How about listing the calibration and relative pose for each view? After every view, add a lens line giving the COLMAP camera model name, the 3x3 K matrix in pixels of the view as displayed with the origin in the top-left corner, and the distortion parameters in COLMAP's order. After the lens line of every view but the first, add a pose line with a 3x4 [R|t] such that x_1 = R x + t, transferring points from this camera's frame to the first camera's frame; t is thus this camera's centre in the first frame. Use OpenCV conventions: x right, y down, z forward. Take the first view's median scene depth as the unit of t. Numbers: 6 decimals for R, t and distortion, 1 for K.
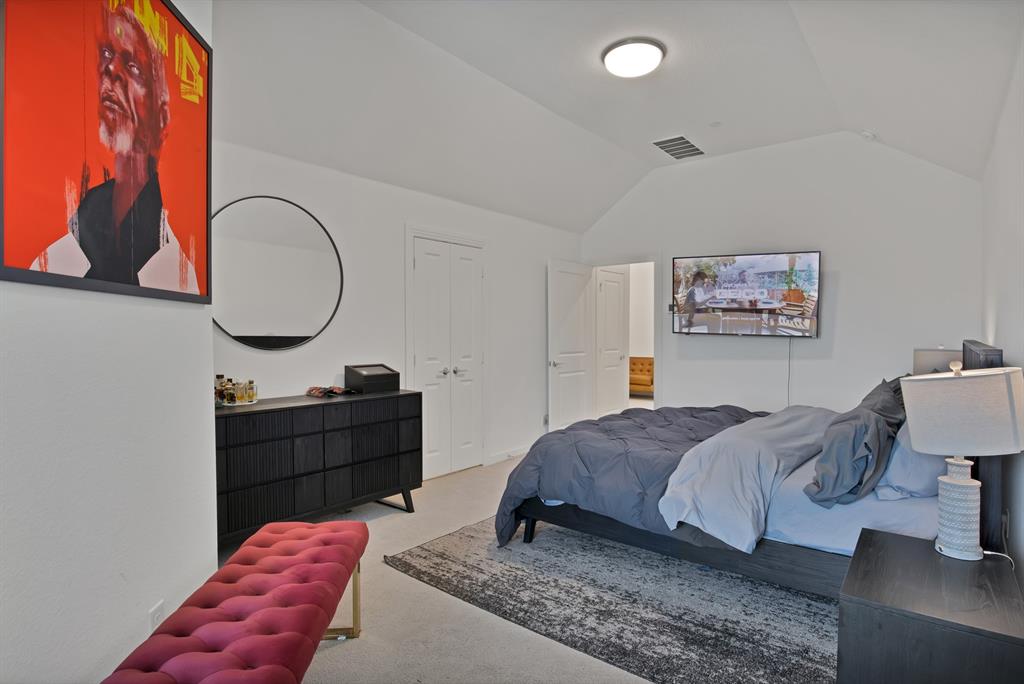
lens RADIAL K [[526.5, 0, 516.9], [0, 526.5, 337.8], [0, 0, 1]] dist [-0.023260, 0.001479]
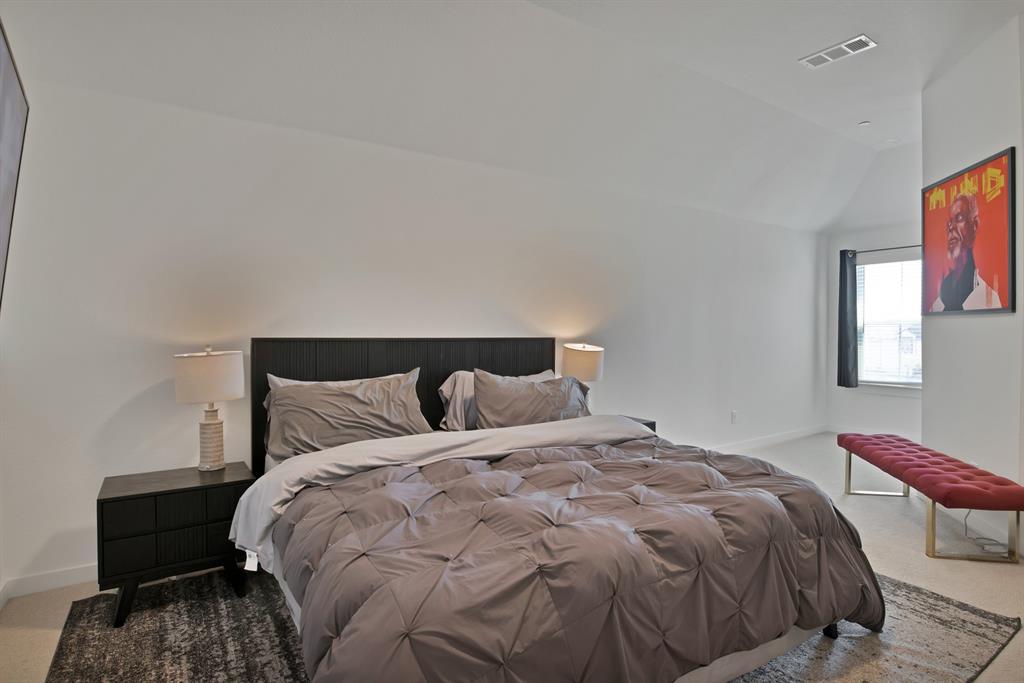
lens RADIAL K [[526.5, 0, 516.9], [0, 526.5, 337.3], [0, 0, 1]] dist [-0.023260, 0.001479]
pose [[-0.952622, -0.003918, 0.304131, 0.457442], [0.004204, 0.999652, 0.026046, -0.049548], [-0.304127, 0.026091, -0.952274, 3.878066]]
